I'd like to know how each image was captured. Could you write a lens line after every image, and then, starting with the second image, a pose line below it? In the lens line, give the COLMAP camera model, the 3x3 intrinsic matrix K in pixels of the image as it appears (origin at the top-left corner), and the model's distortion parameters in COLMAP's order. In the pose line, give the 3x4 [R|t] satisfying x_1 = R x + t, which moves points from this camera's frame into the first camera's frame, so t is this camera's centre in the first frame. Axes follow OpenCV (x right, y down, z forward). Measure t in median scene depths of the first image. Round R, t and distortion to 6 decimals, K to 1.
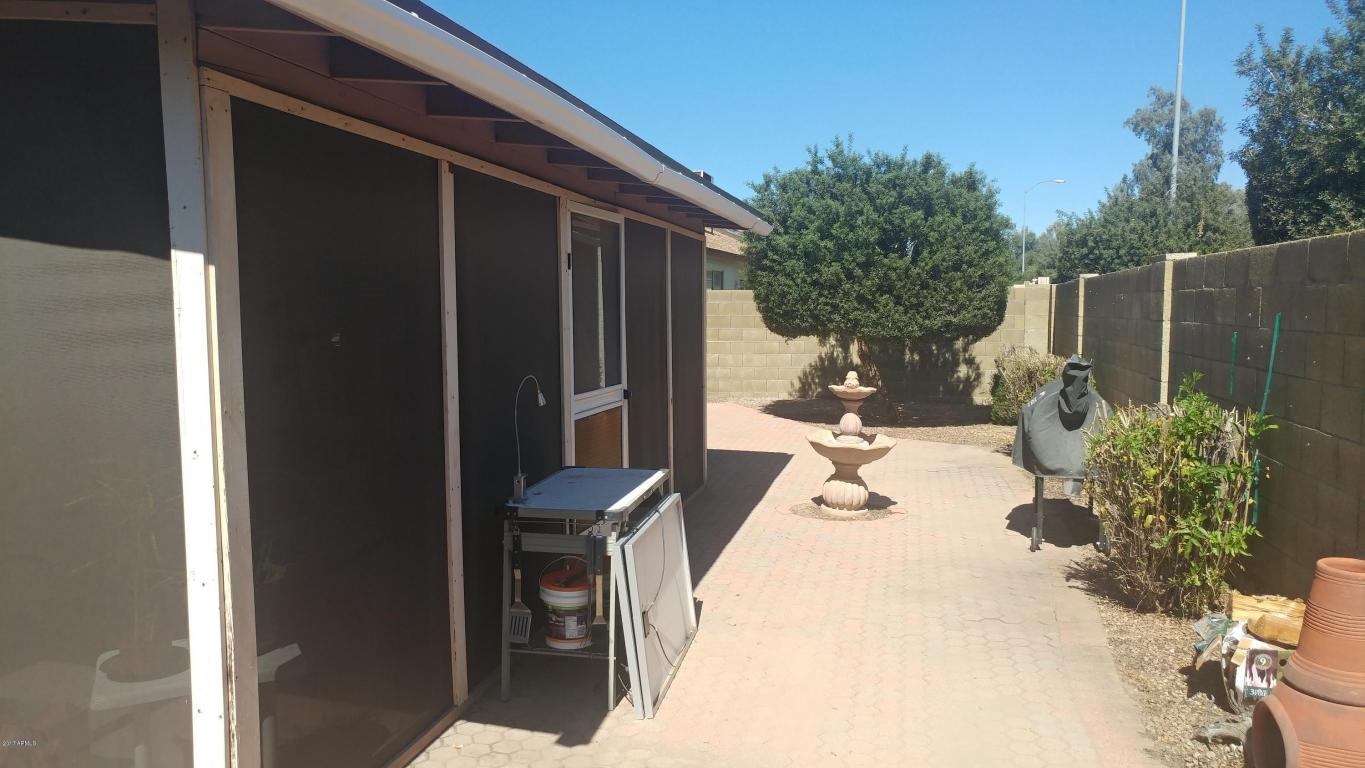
lens RADIAL K [[1005.0, 0, 682.5], [0, 1005.0, 384.0], [0, 0, 1]] dist [-0.026814, 0.072027]
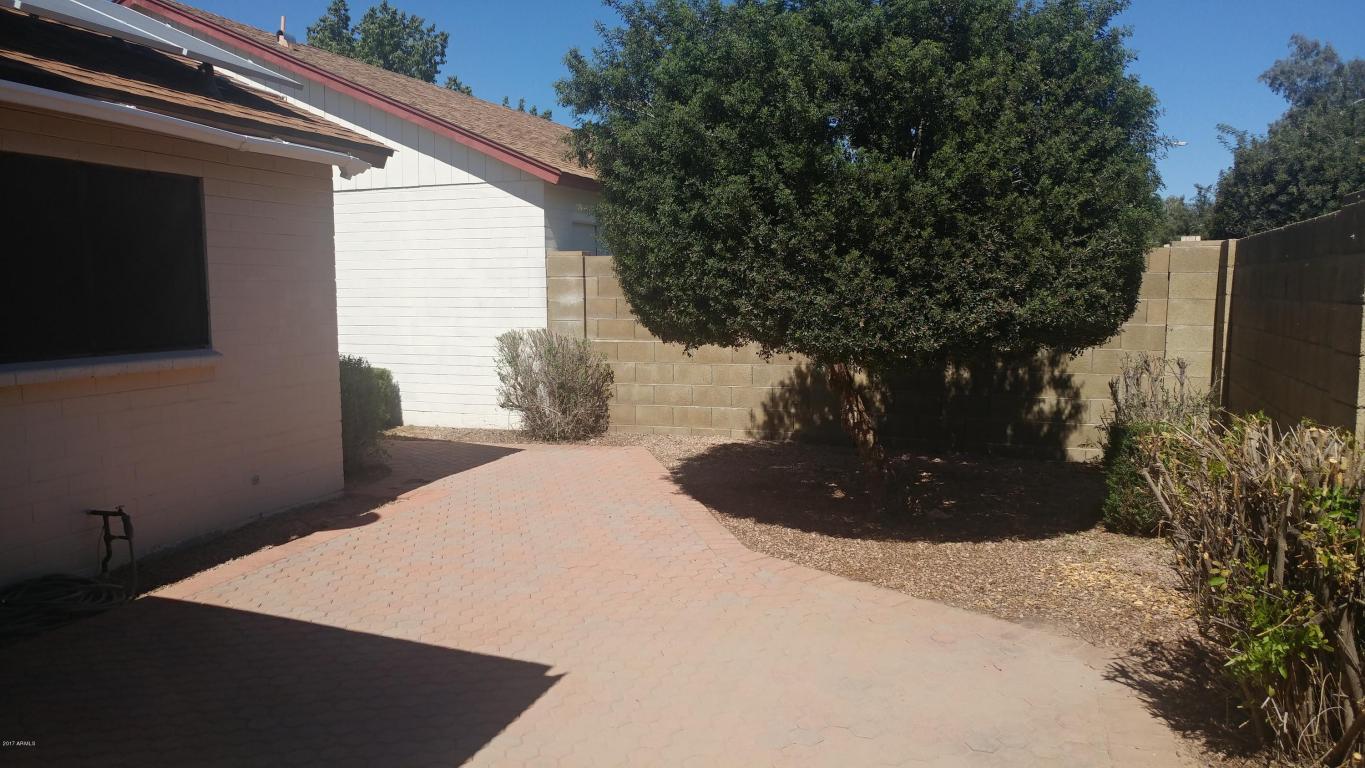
lens RADIAL K [[941.6, 0, 710.1], [0, 941.6, 384.4], [0, 0, 1]] dist [-0.091046, 0.156002]
pose [[0.995796, 0.010816, -0.090956, 0.162840], [-0.008498, 0.999630, 0.025833, -0.038643], [0.091201, -0.024951, 0.995520, 0.547826]]
